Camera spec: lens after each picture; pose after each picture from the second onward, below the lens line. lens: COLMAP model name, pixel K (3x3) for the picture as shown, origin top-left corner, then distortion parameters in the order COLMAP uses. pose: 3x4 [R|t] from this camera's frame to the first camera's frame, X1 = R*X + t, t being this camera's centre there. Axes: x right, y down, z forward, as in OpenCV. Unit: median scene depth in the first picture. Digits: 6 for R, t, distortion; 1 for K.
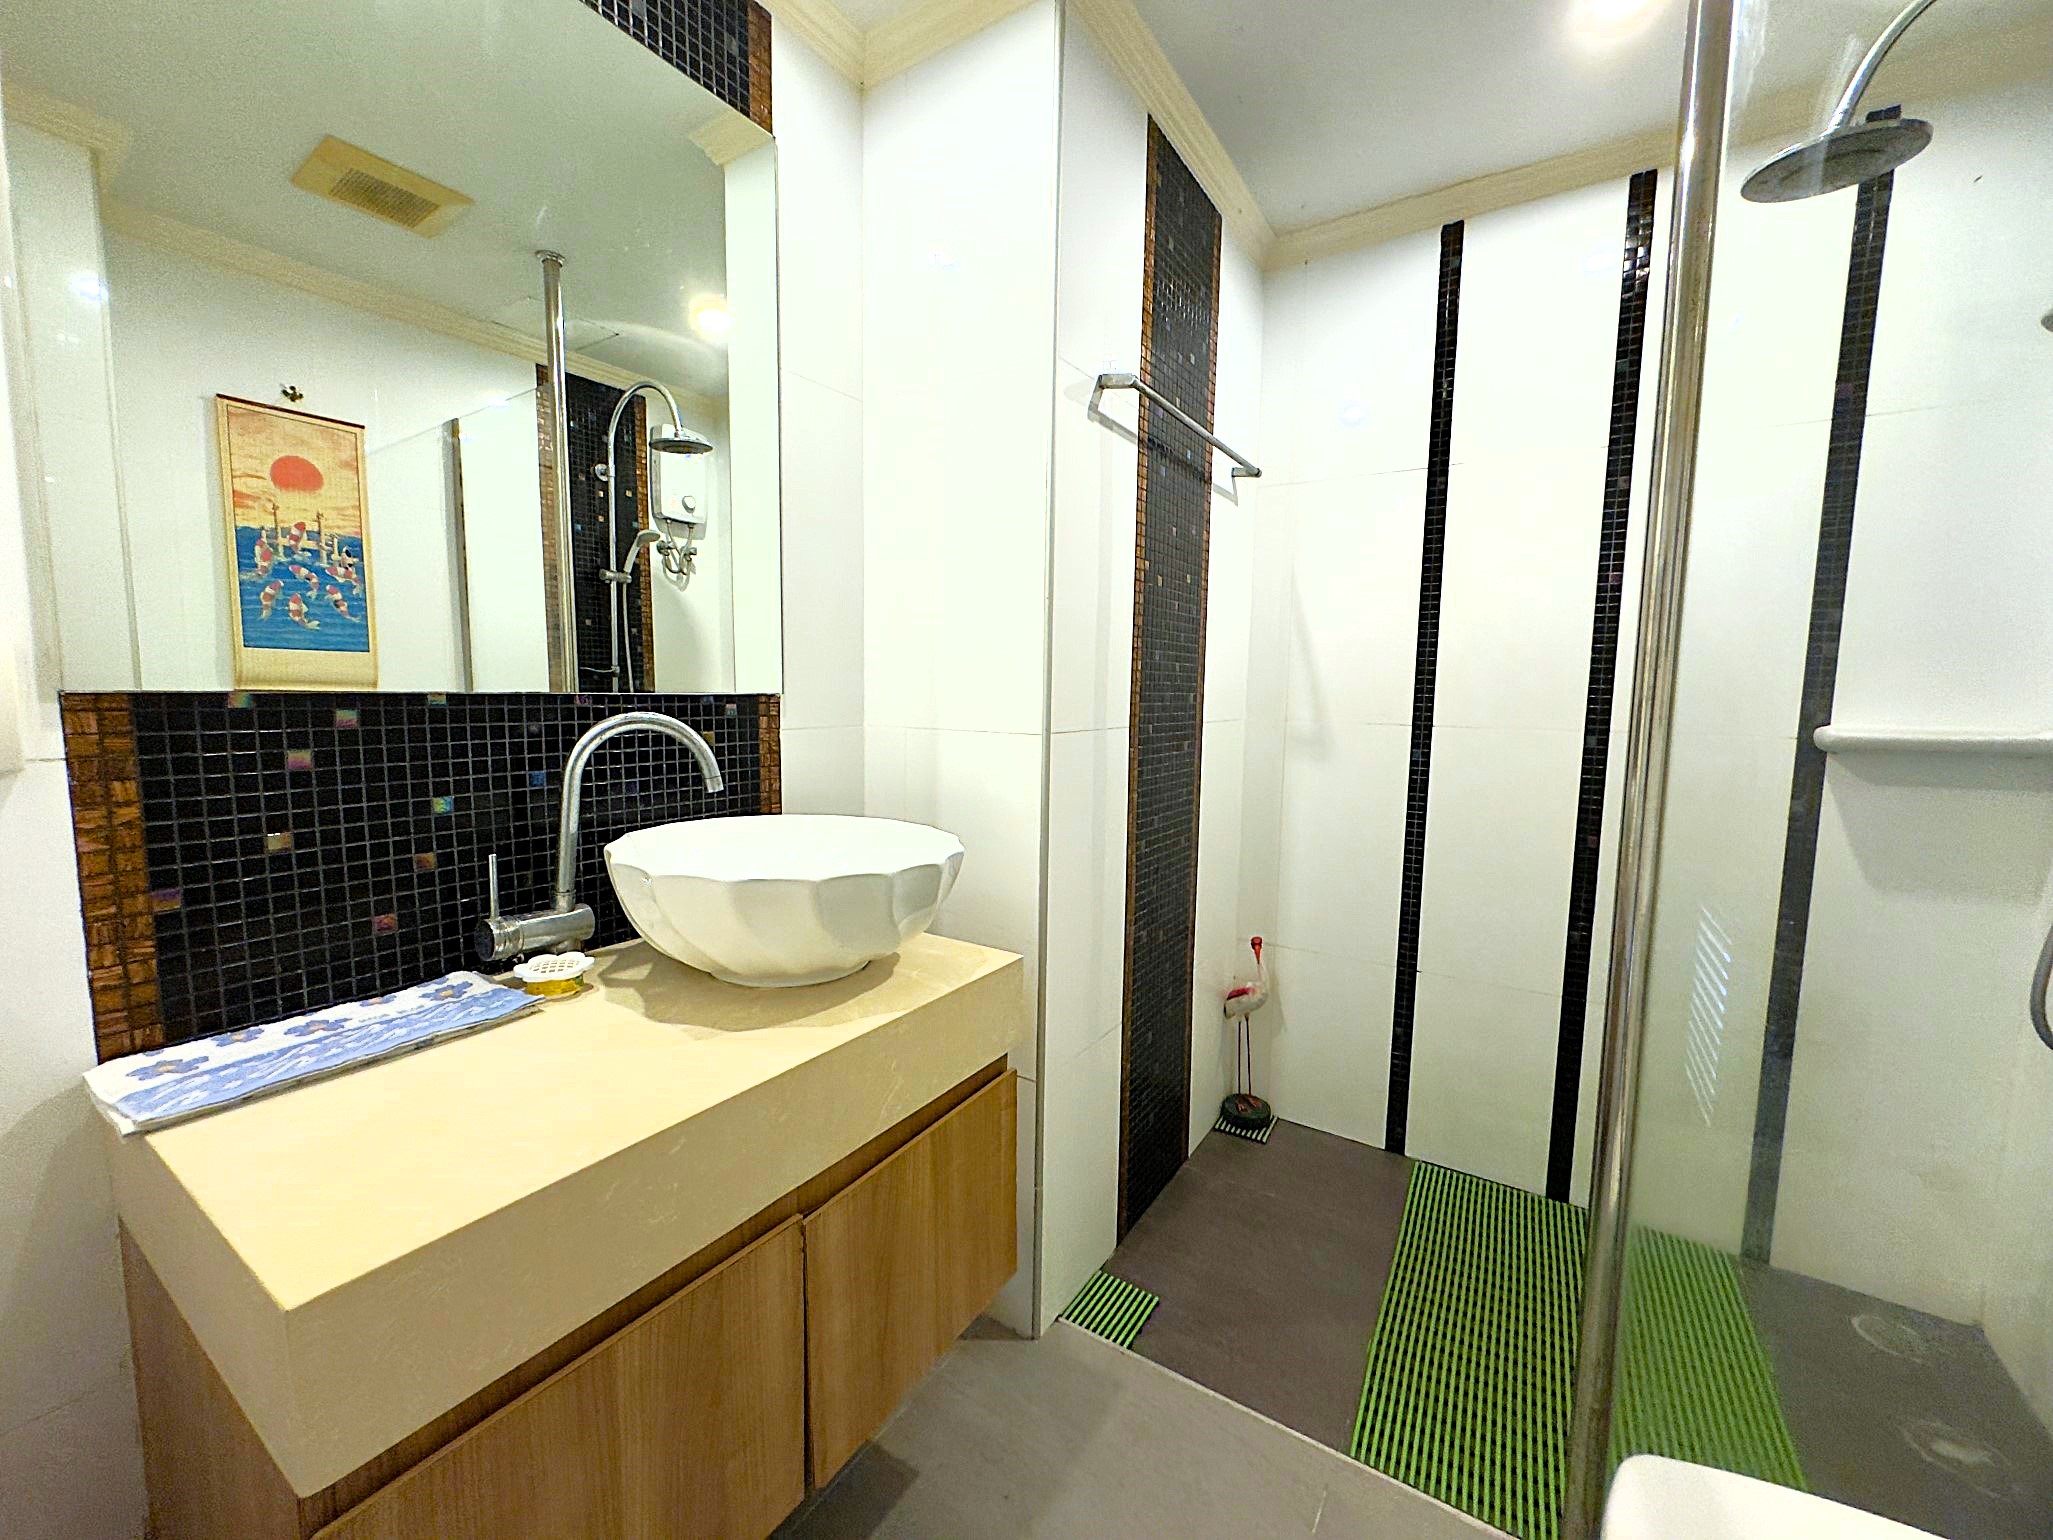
lens RADIAL K [[818.8, 0, 1025.4], [0, 818.8, 769.5], [0, 0, 1]] dist [-0.002562, 0.000482]
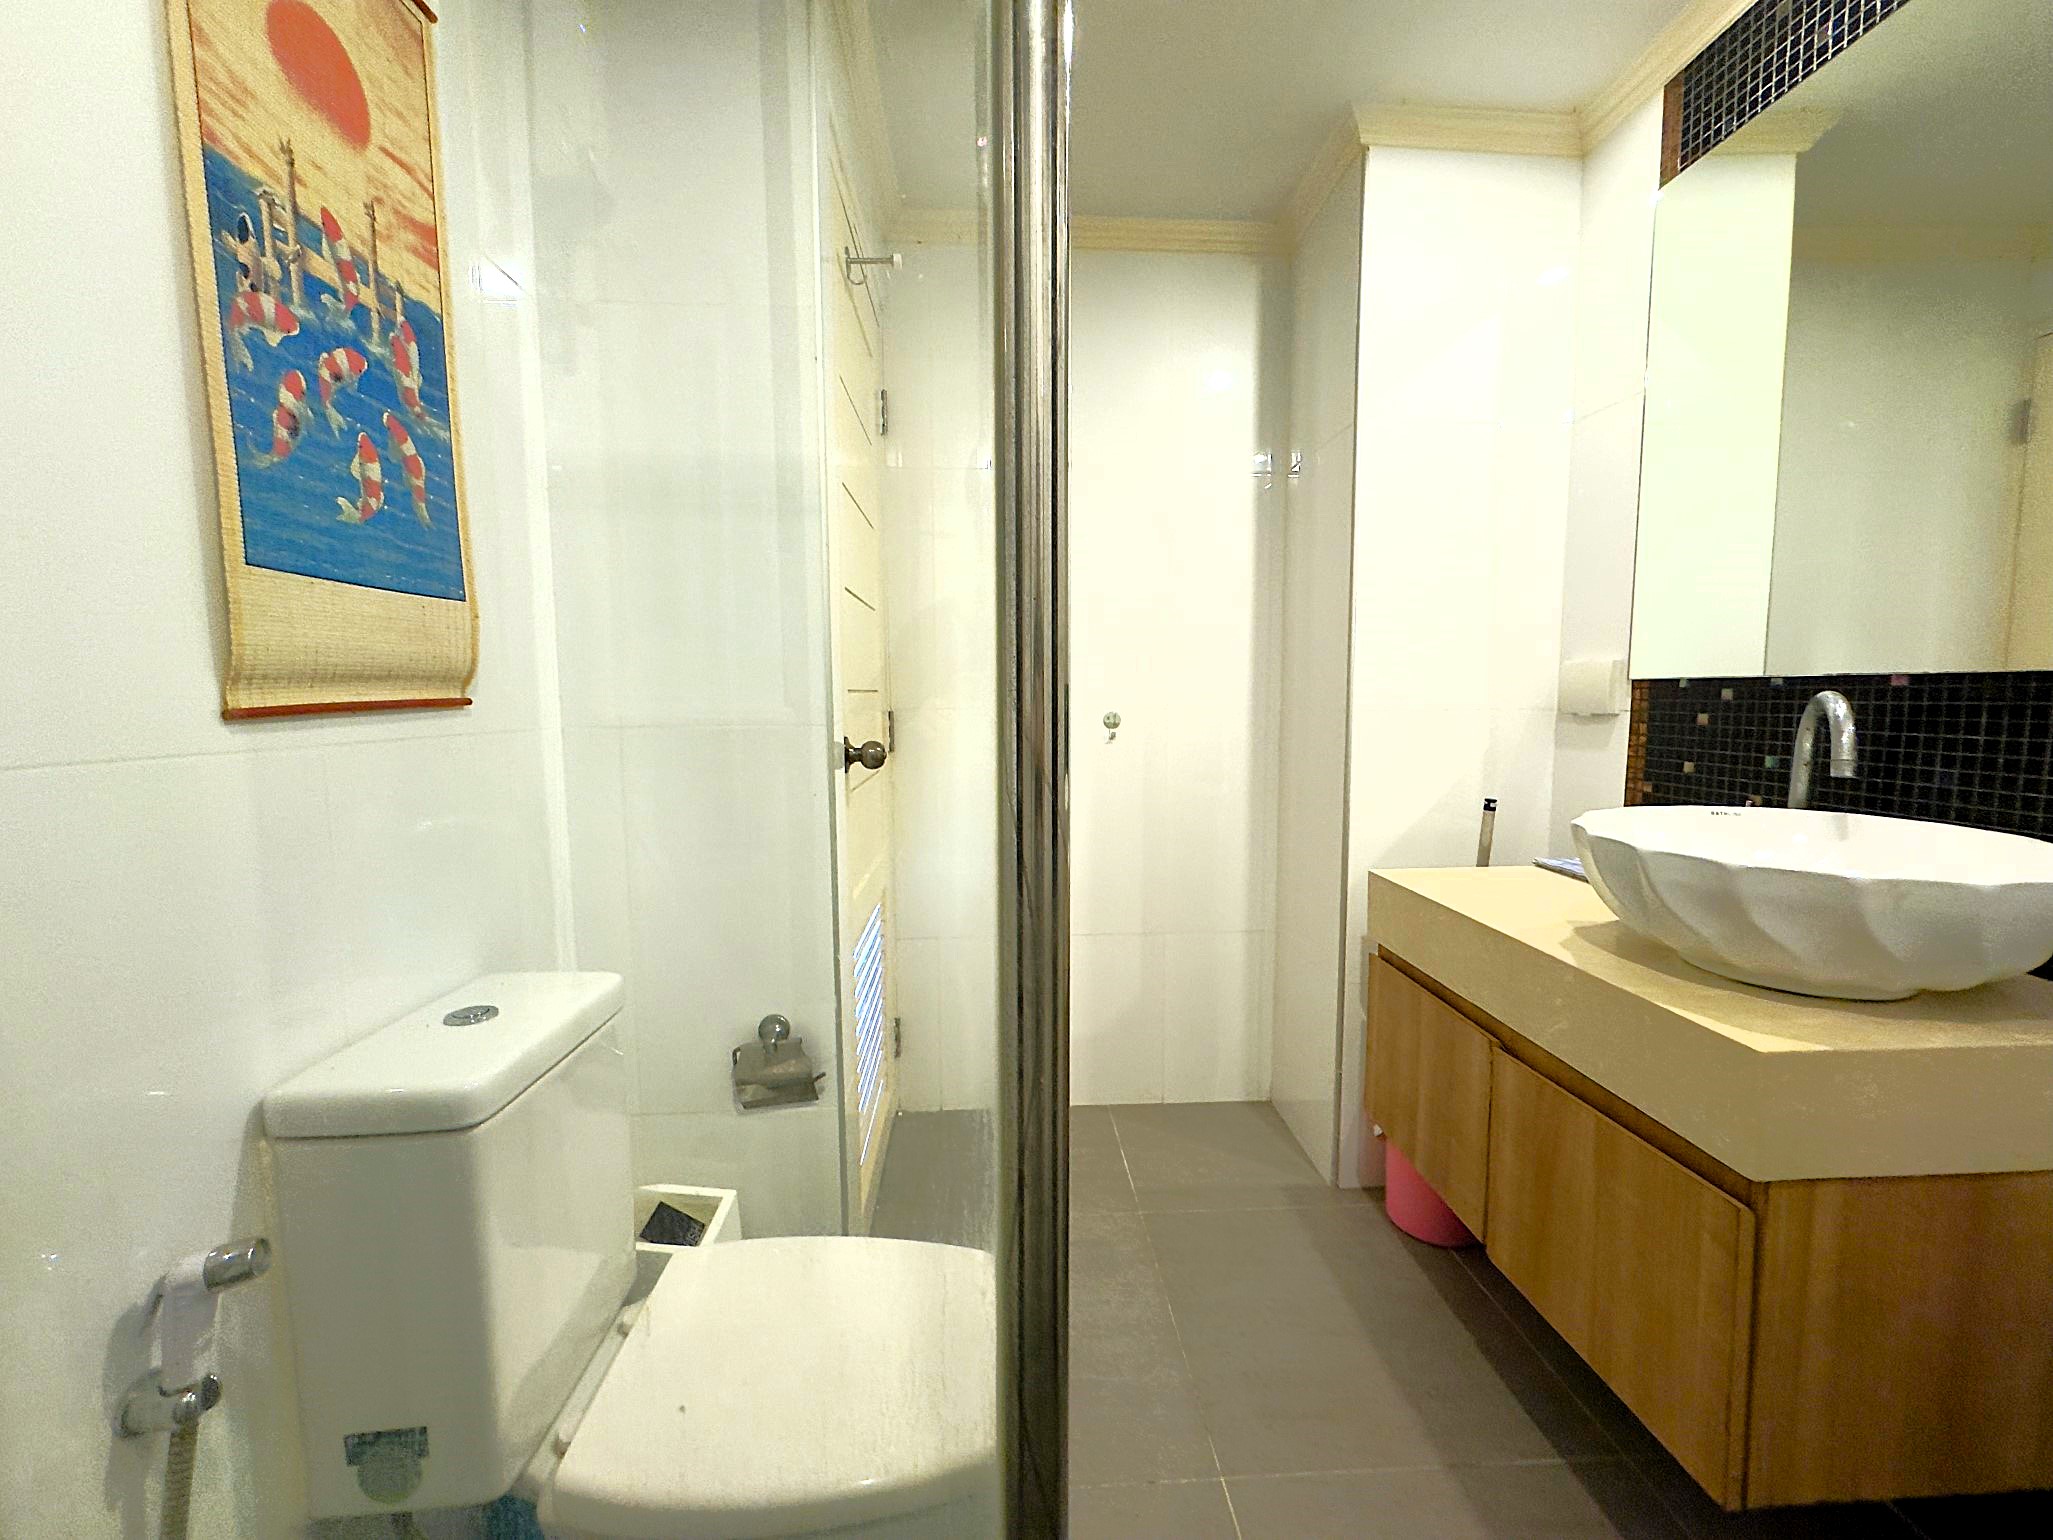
lens RADIAL K [[818.8, 0, 1025.4], [0, 818.8, 769.5], [0, 0, 1]] dist [-0.002562, 0.000482]
pose [[-0.810050, 0.049101, -0.584301, 1.109819], [-0.058573, 0.984727, 0.163954, -0.097481], [0.583427, 0.167035, -0.794803, 1.457969]]
